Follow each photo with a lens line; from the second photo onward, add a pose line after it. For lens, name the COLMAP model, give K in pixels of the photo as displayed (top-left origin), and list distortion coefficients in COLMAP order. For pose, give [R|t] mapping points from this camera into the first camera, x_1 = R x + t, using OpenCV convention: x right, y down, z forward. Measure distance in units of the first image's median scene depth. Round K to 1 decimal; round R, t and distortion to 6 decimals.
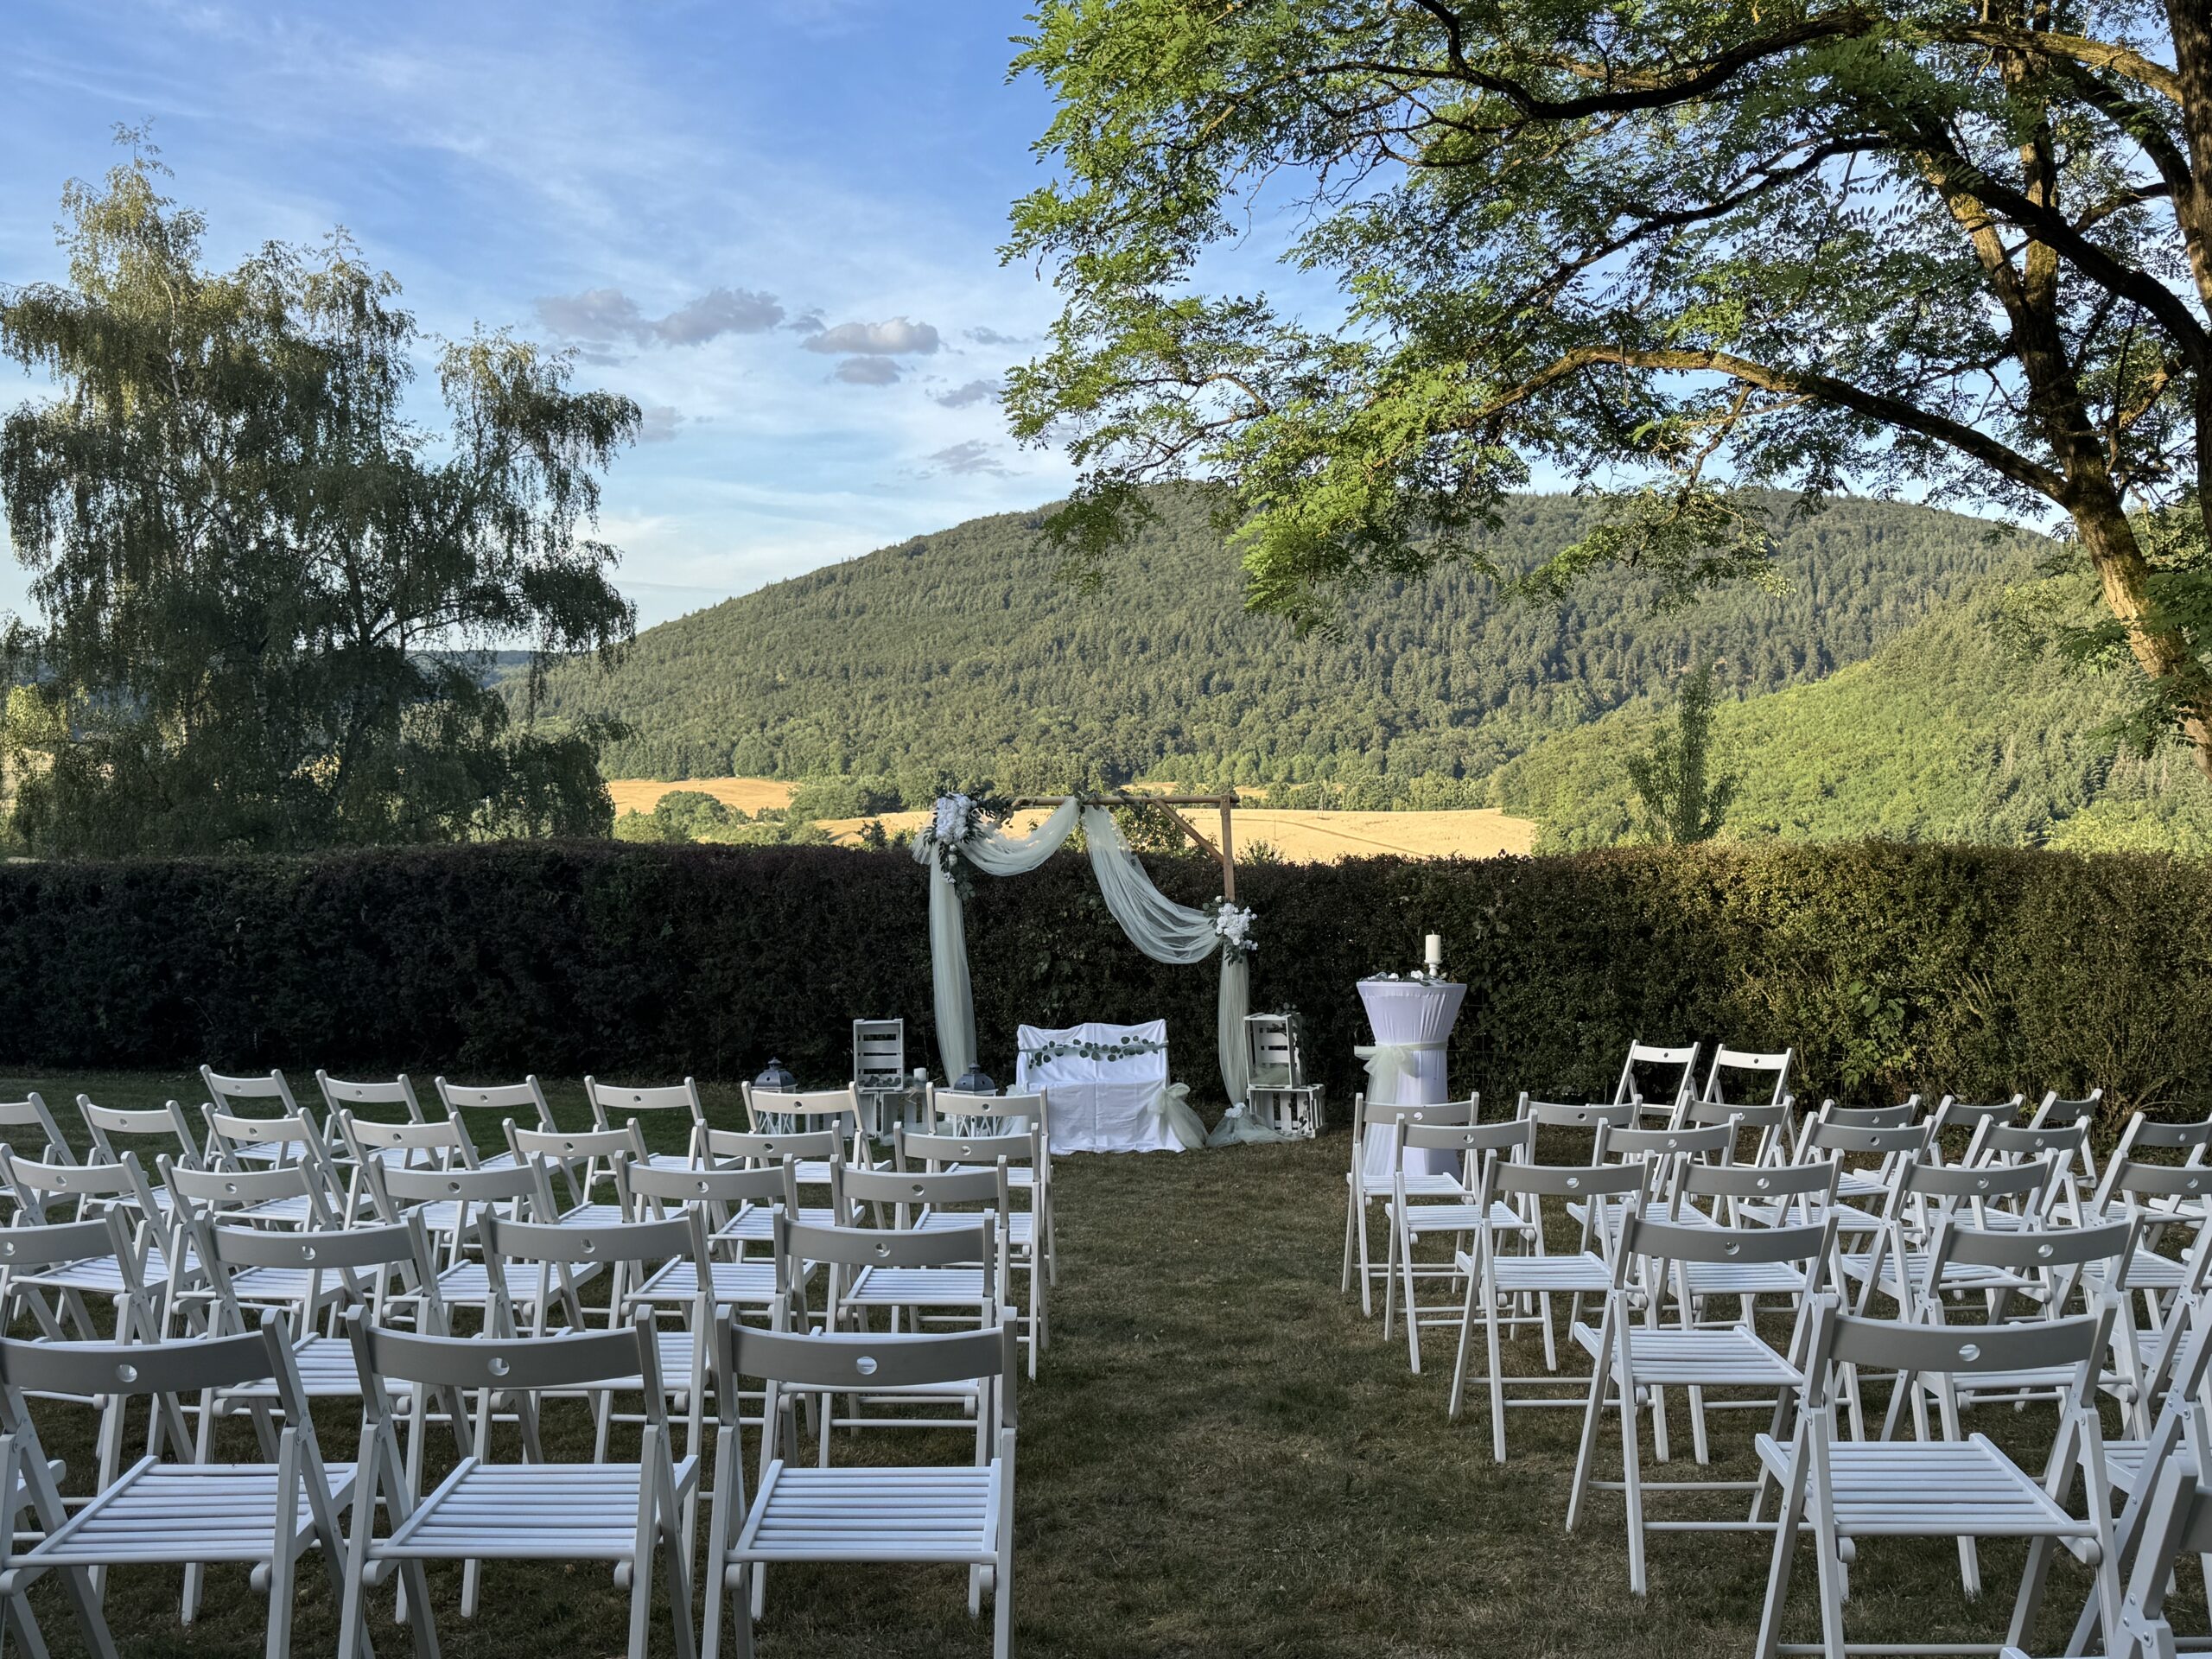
lens RADIAL K [[2002.2, 0, 1106.0], [0, 2002.2, 829.5], [0, 0, 1]] dist [0.071966, 0.001209]
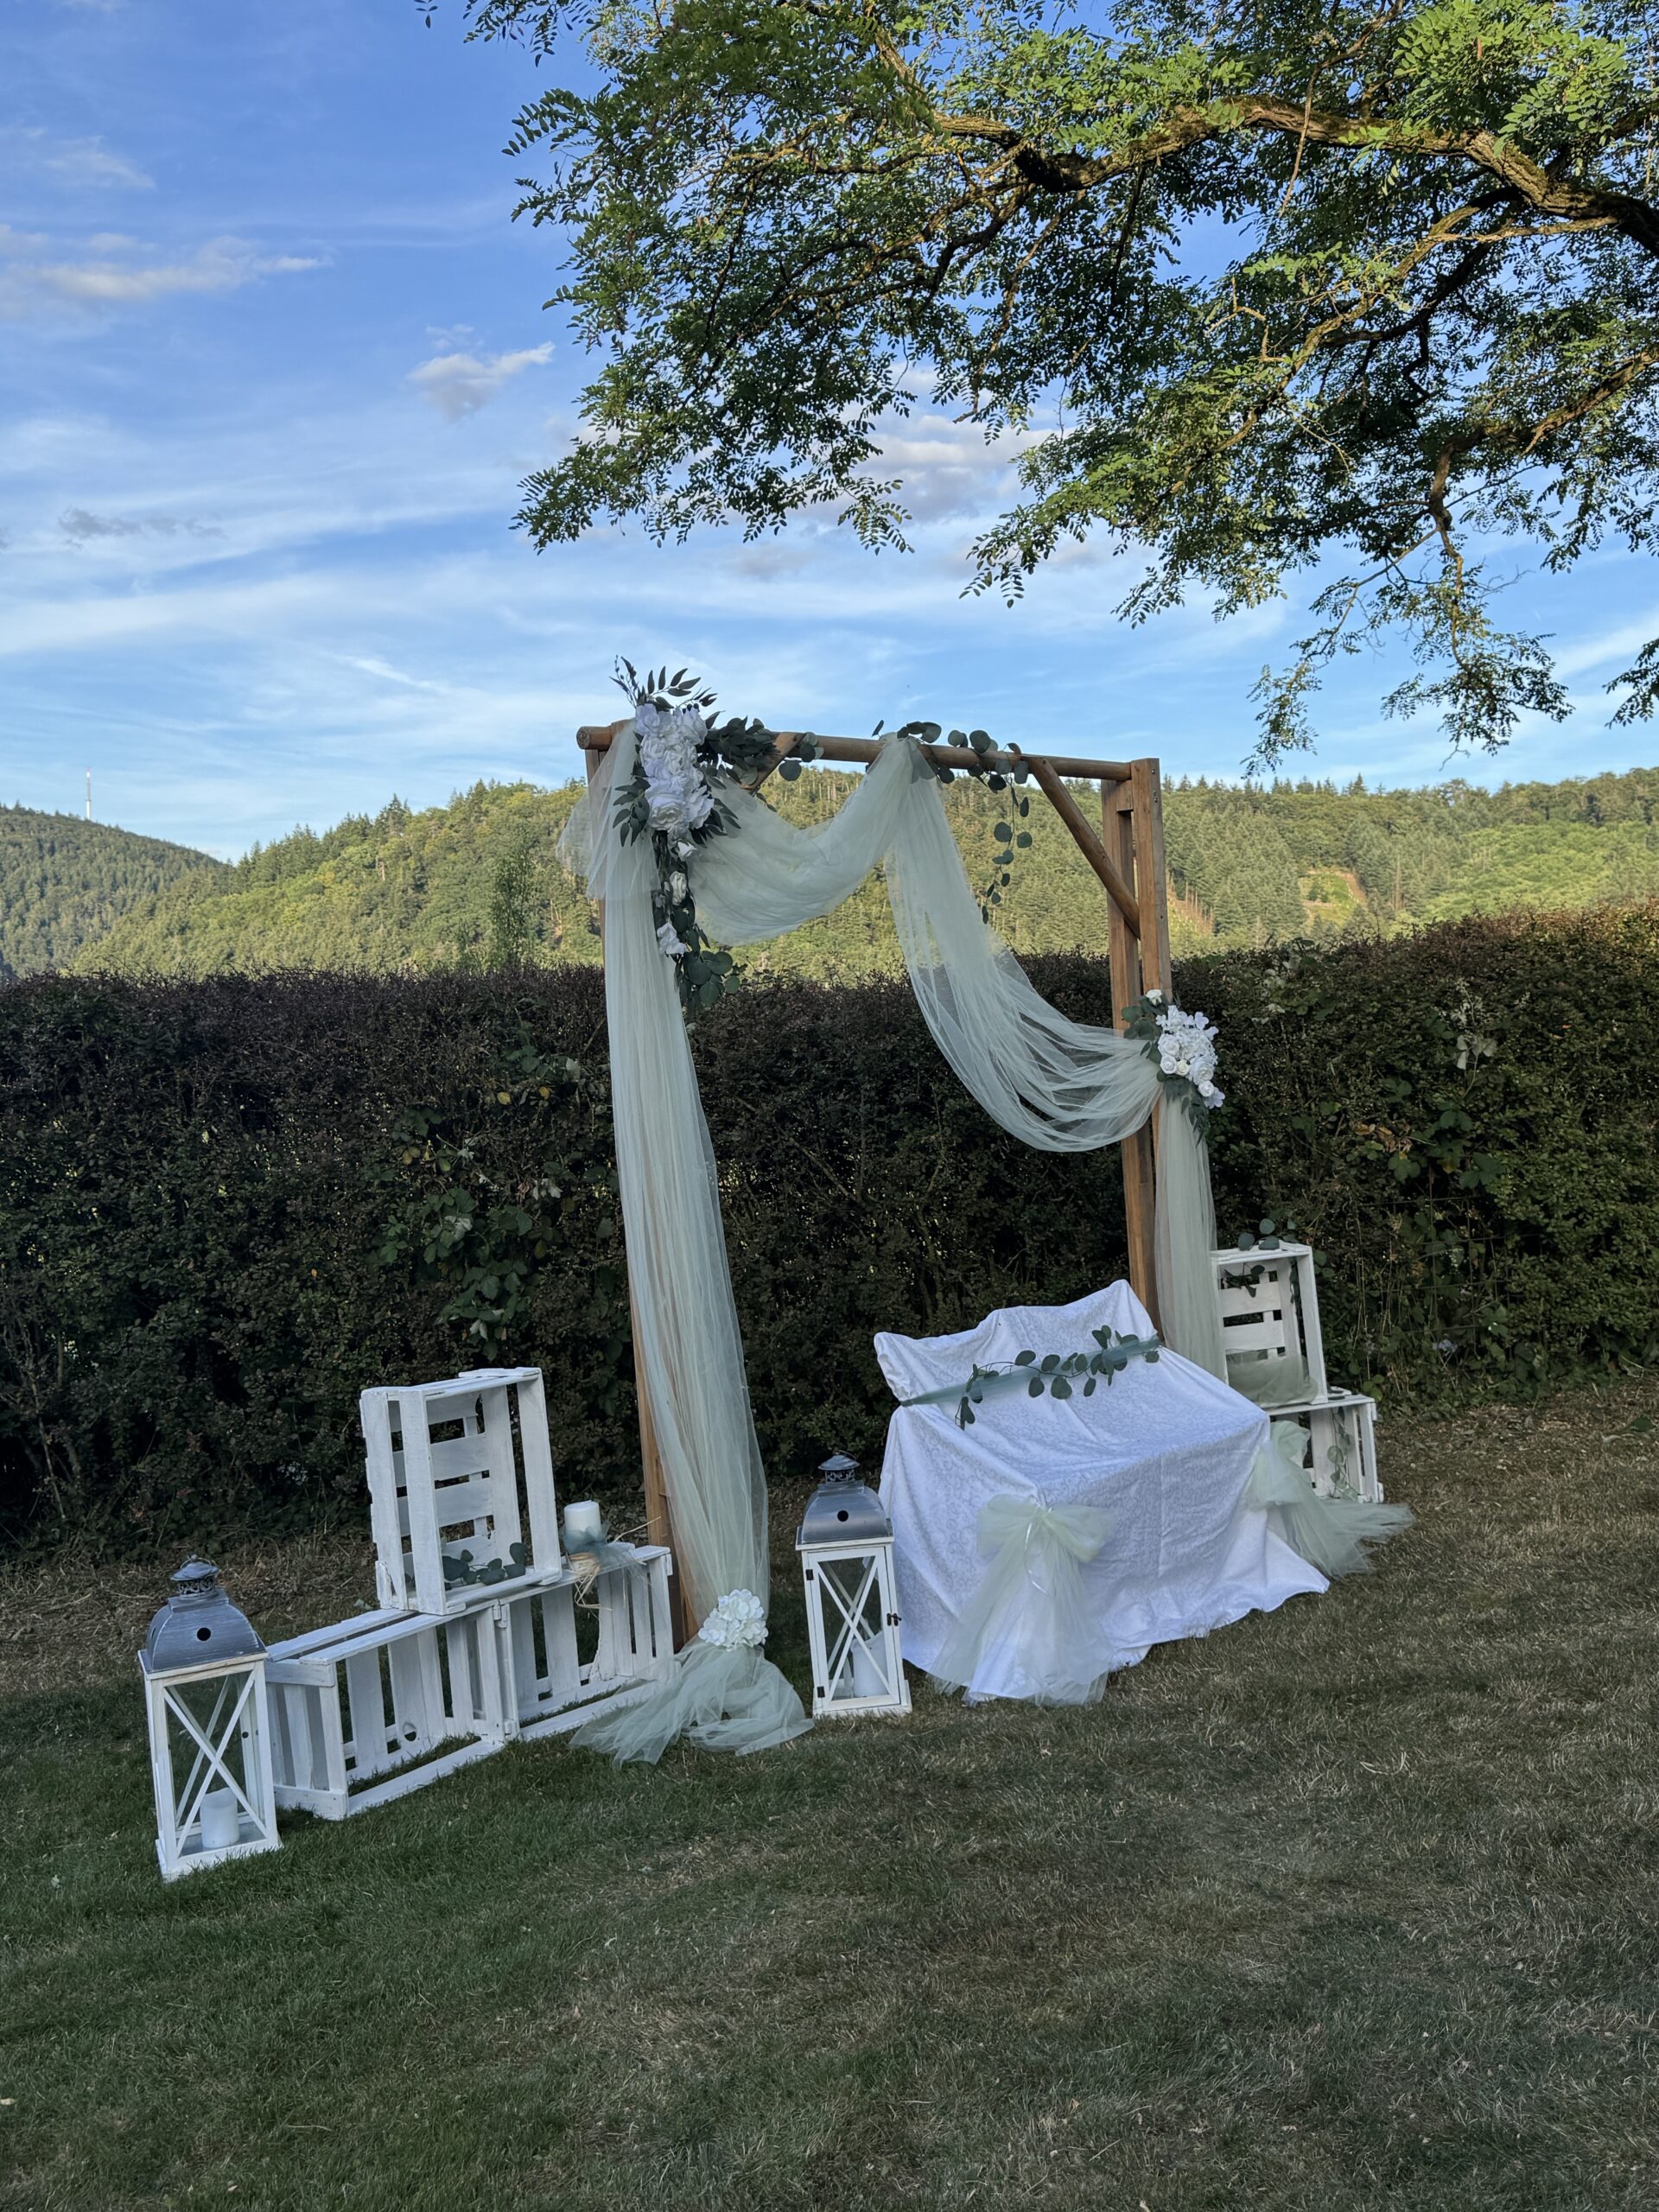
lens RADIAL K [[2002.2, 0, 829.5], [0, 2002.2, 1106.0], [0, 0, 1]] dist [0.071966, 0.001209]
pose [[0.740860, -0.045144, 0.670141, -0.292557], [0.059311, 0.998238, 0.001677, 0.054487], [-0.669036, 0.038504, 0.742232, 0.728994]]
